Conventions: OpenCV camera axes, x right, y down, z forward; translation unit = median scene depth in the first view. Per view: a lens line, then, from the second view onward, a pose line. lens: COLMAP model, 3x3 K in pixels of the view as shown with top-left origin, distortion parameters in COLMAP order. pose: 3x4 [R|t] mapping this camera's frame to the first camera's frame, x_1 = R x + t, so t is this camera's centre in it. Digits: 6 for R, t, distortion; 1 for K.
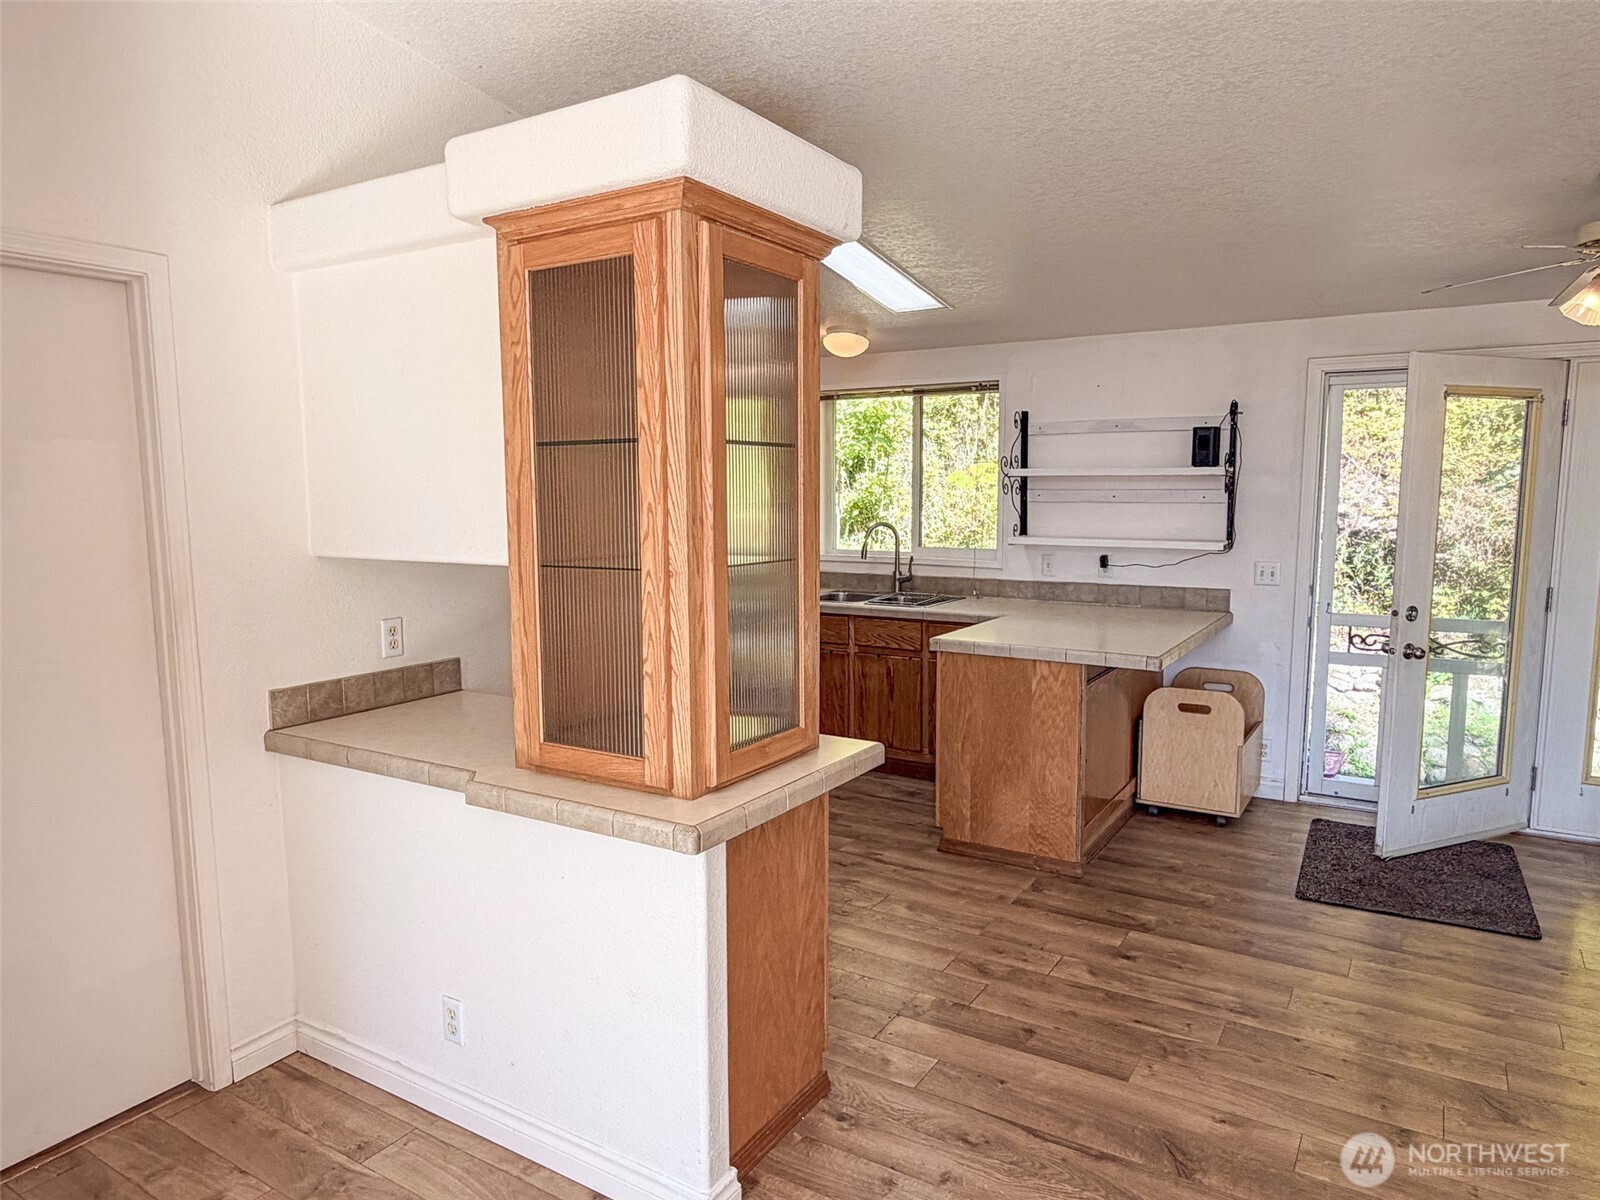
lens RADIAL K [[1032.4, 0, 792.9], [0, 1032.4, 609.9], [0, 0, 1]] dist [0.005876, -0.000446]
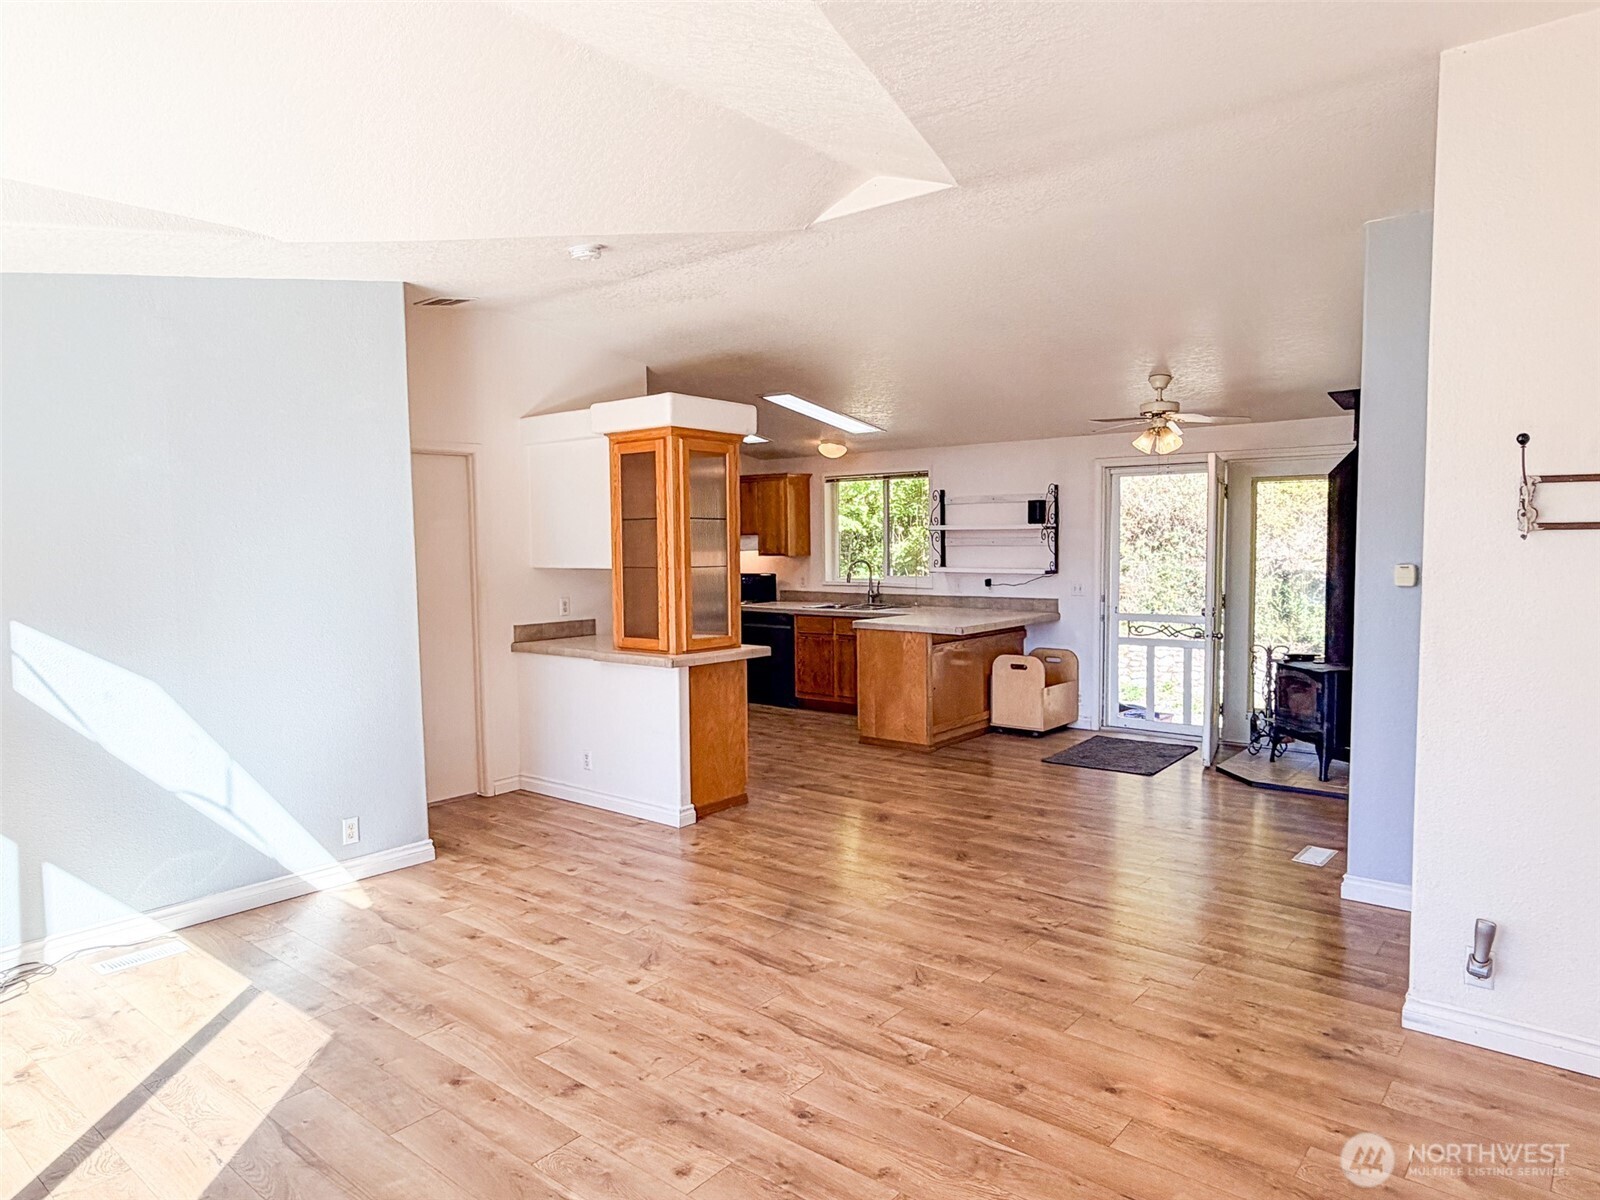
lens RADIAL K [[1015.6, 0, 801.0], [0, 1015.6, 609.9], [0, 0, 1]] dist [0.000278, 0.002441]
pose [[0.991450, 0.004031, -0.130425, 0.245049], [-0.010594, 0.998710, -0.049667, 0.086377], [0.130057, 0.050624, 0.990213, -0.671367]]
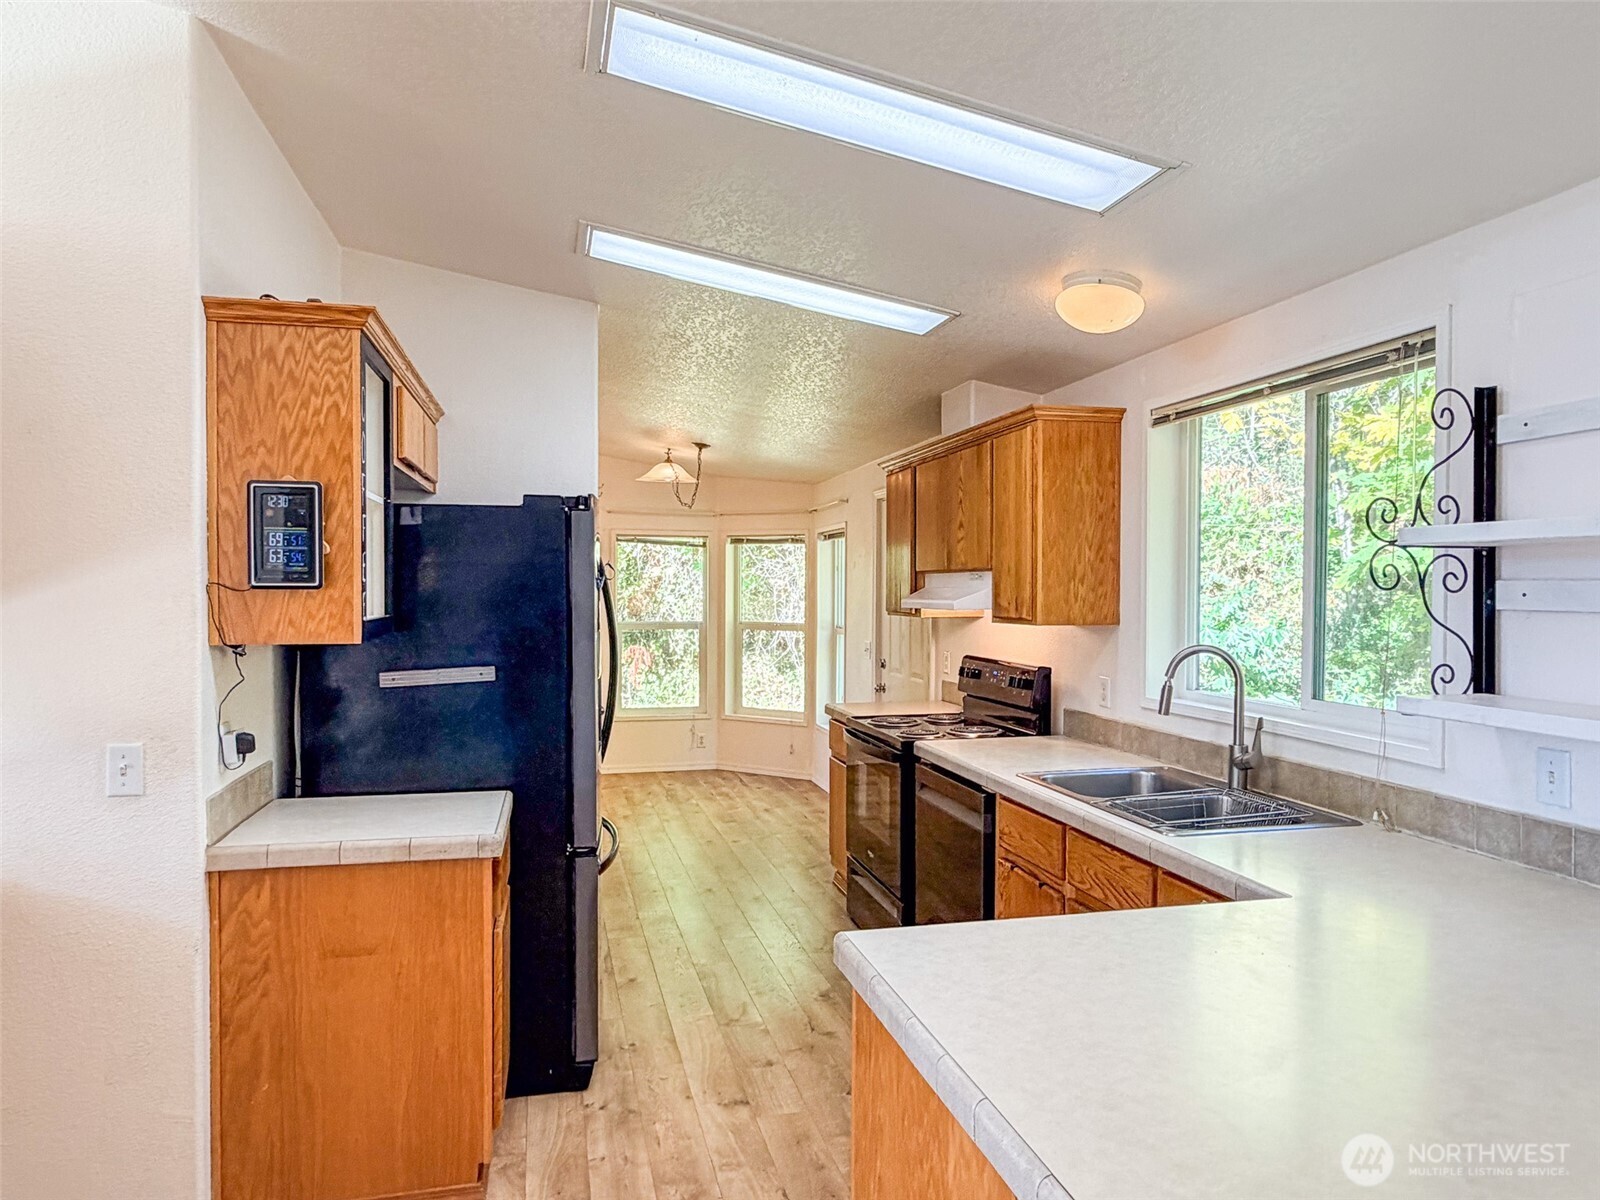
lens RADIAL K [[1015.6, 0, 801.0], [0, 1015.6, 609.9], [0, 0, 1]] dist [0.000278, 0.002441]
pose [[0.720014, 0.020179, -0.693667, 0.355287], [-0.091320, 0.993640, -0.065883, -0.063187], [0.687925, 0.110782, 0.717277, 0.621808]]
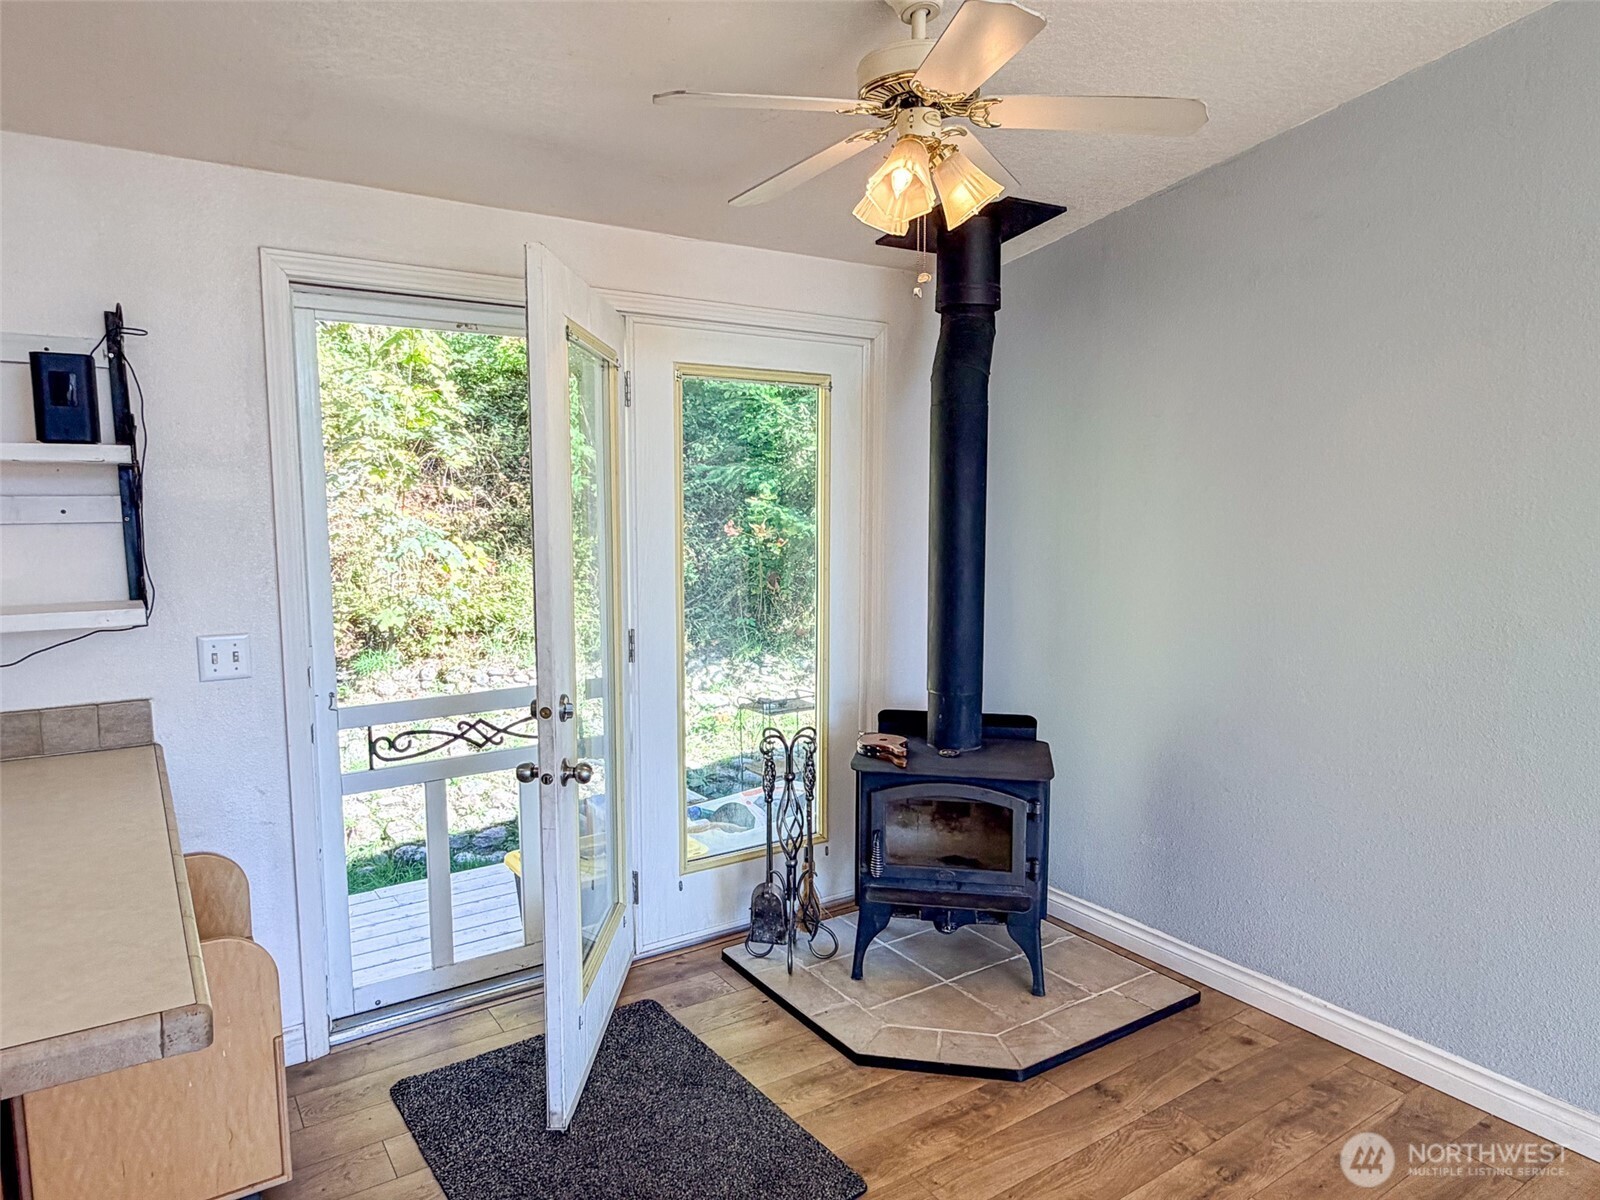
lens RADIAL K [[1015.6, 0, 801.0], [0, 1015.6, 609.9], [0, 0, 1]] dist [0.000278, 0.002441]
pose [[0.407344, -0.101552, 0.907611, 0.122447], [0.111575, 0.991888, 0.060906, -0.059843], [-0.906434, 0.076457, 0.415370, 0.548080]]
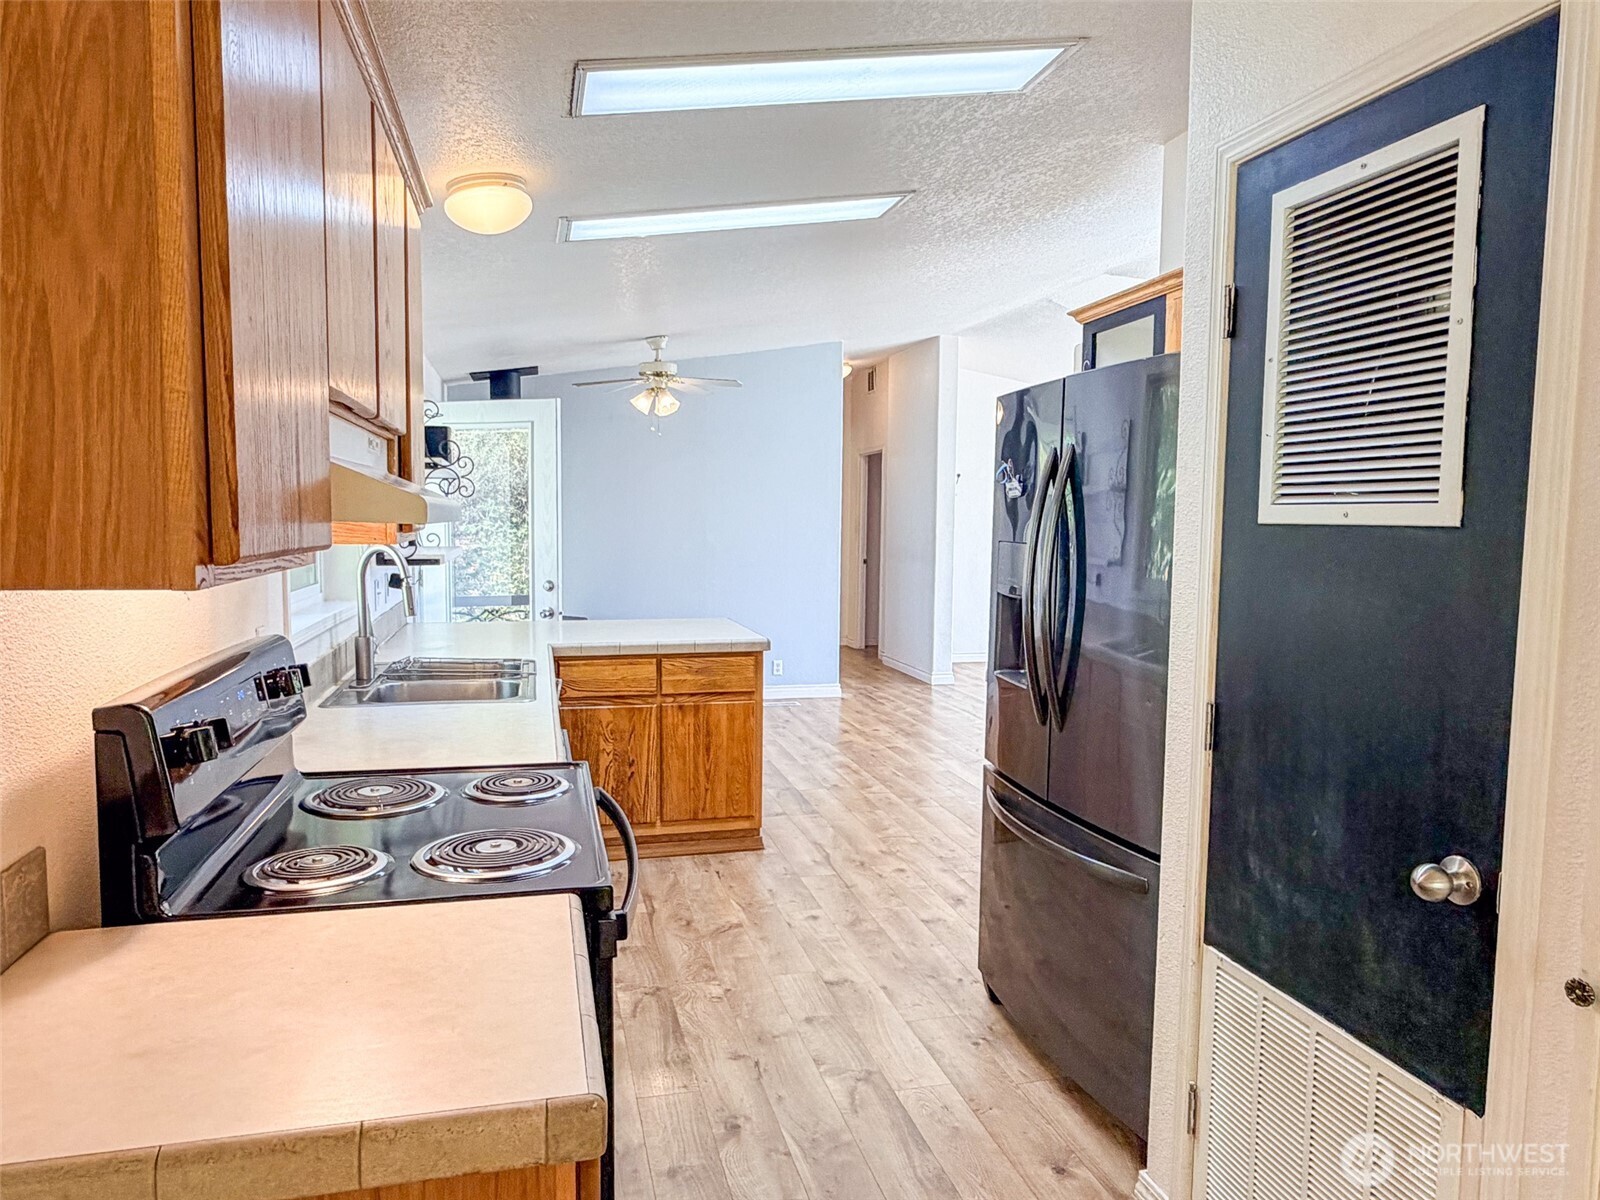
lens RADIAL K [[1037.2, 0, 804.8], [0, 1037.2, 608.3], [0, 0, 1]] dist [-0.007158, -0.000415]
pose [[-0.725826, -0.063625, 0.684929, -0.519689], [0.078584, 0.981525, 0.174452, -0.156777], [-0.683375, 0.180446, -0.707417, 1.511385]]
